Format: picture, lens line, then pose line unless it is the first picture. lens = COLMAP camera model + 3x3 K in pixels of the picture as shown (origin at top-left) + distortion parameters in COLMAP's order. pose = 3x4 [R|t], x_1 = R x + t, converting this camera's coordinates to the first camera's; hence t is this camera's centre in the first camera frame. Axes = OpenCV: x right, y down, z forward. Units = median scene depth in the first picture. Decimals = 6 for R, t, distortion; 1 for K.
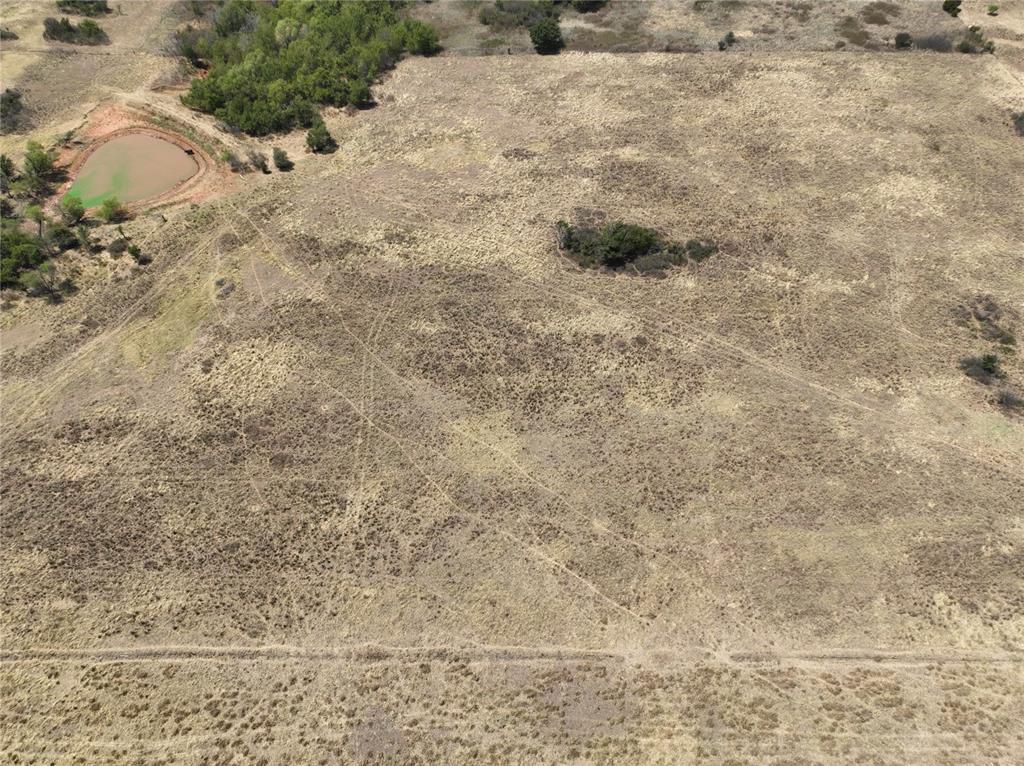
lens RADIAL K [[719.9, 0, 514.2], [0, 719.9, 385.3], [0, 0, 1]] dist [-0.003189, 0.022020]
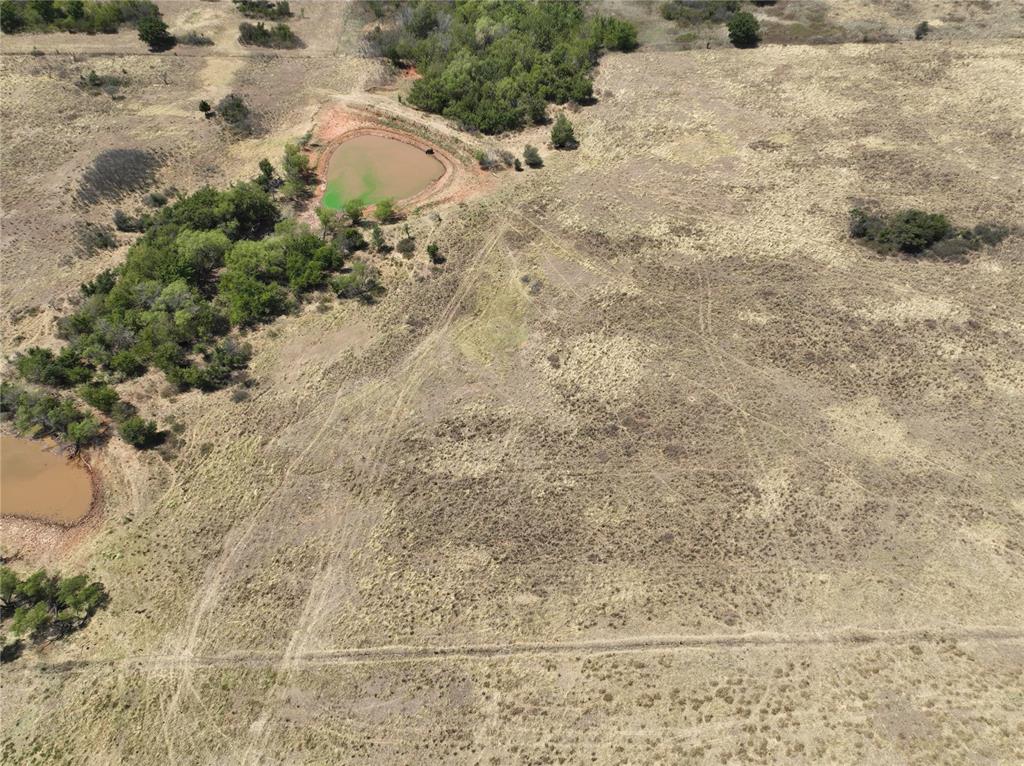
lens RADIAL K [[719.9, 0, 513.6], [0, 719.9, 385.1], [0, 0, 1]] dist [-0.003189, 0.022020]
pose [[0.999376, -0.028278, 0.021162, -0.450880], [0.028298, 0.999599, -0.000618, 0.004653], [-0.021136, 0.001216, 0.999776, 0.000556]]
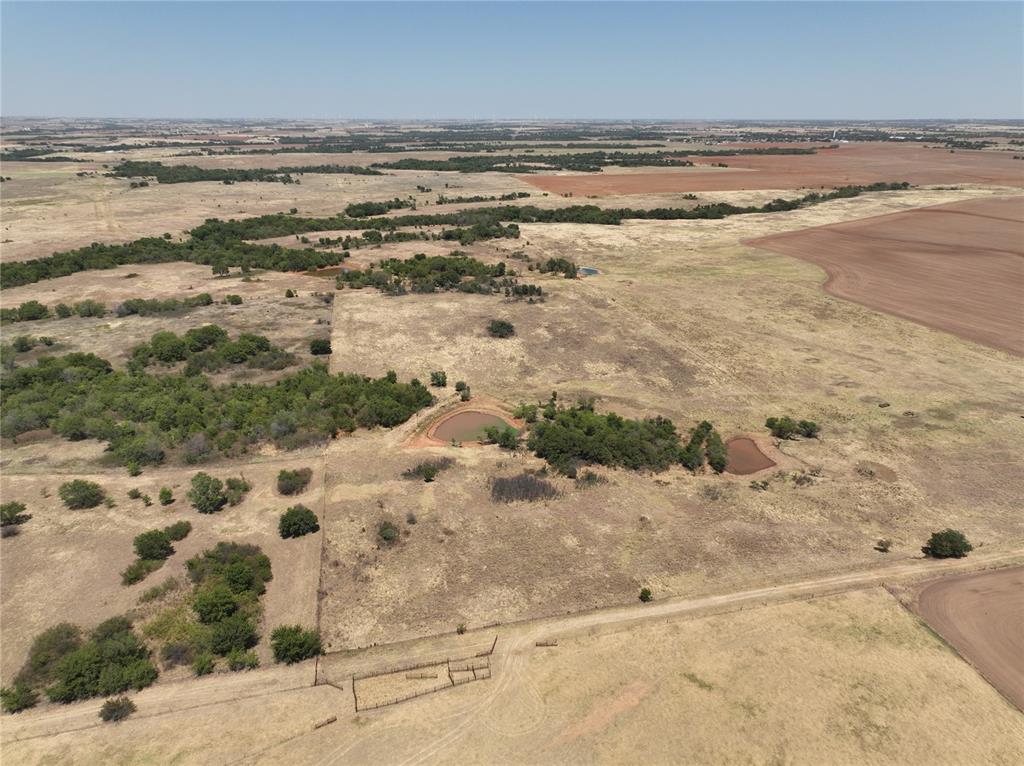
lens RADIAL K [[719.9, 0, 510.1], [0, 719.9, 381.6], [0, 0, 1]] dist [-0.003189, 0.022020]
pose [[-0.221129, -0.334397, 0.916123, -2.389142], [0.745739, 0.547379, 0.379803, -1.088703], [-0.628471, 0.767173, 0.128331, 0.807269]]
